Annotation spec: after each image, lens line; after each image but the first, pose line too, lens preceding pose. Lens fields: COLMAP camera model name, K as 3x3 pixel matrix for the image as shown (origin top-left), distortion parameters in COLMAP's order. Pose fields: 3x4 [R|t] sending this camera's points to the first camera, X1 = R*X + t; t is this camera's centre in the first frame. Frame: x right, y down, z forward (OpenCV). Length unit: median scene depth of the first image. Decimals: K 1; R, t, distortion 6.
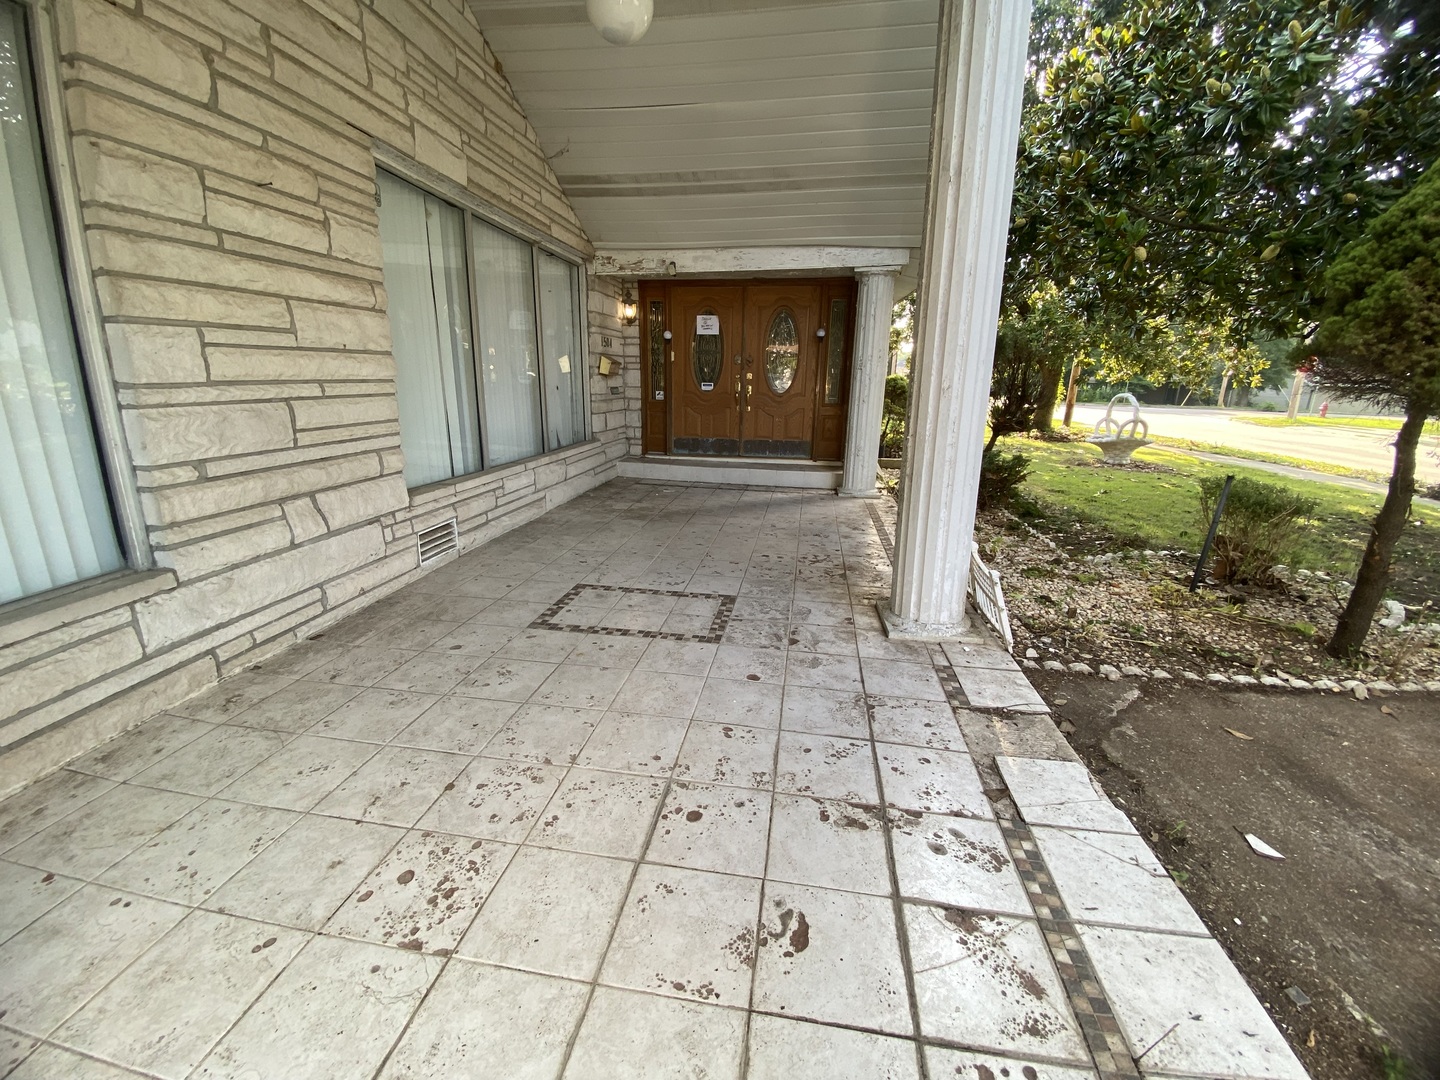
lens RADIAL K [[579.1, 0, 690.2], [0, 579.1, 520.7], [0, 0, 1]] dist [0.048229, -0.038918]
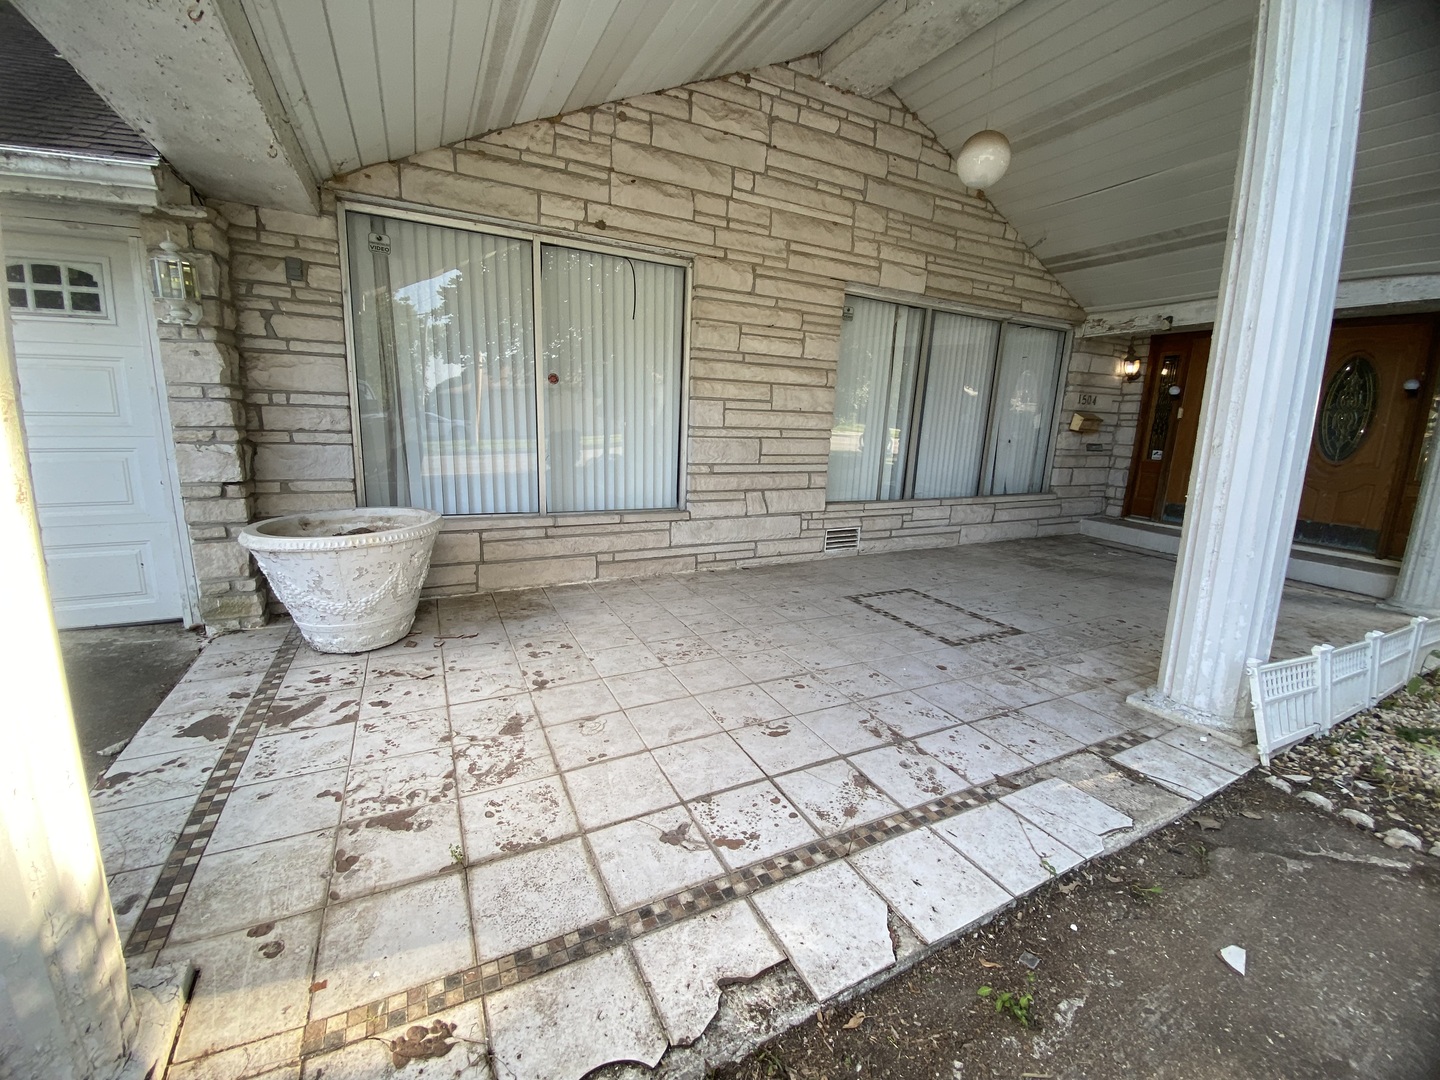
lens RADIAL K [[588.7, 0, 719.5], [0, 588.7, 527.0], [0, 0, 1]] dist [0.023649, -0.020803]
pose [[0.580304, 0.151338, -0.800215, 0.731601], [-0.220990, 0.974978, 0.024131, 0.048989], [0.783844, 0.162836, 0.599227, -0.157611]]
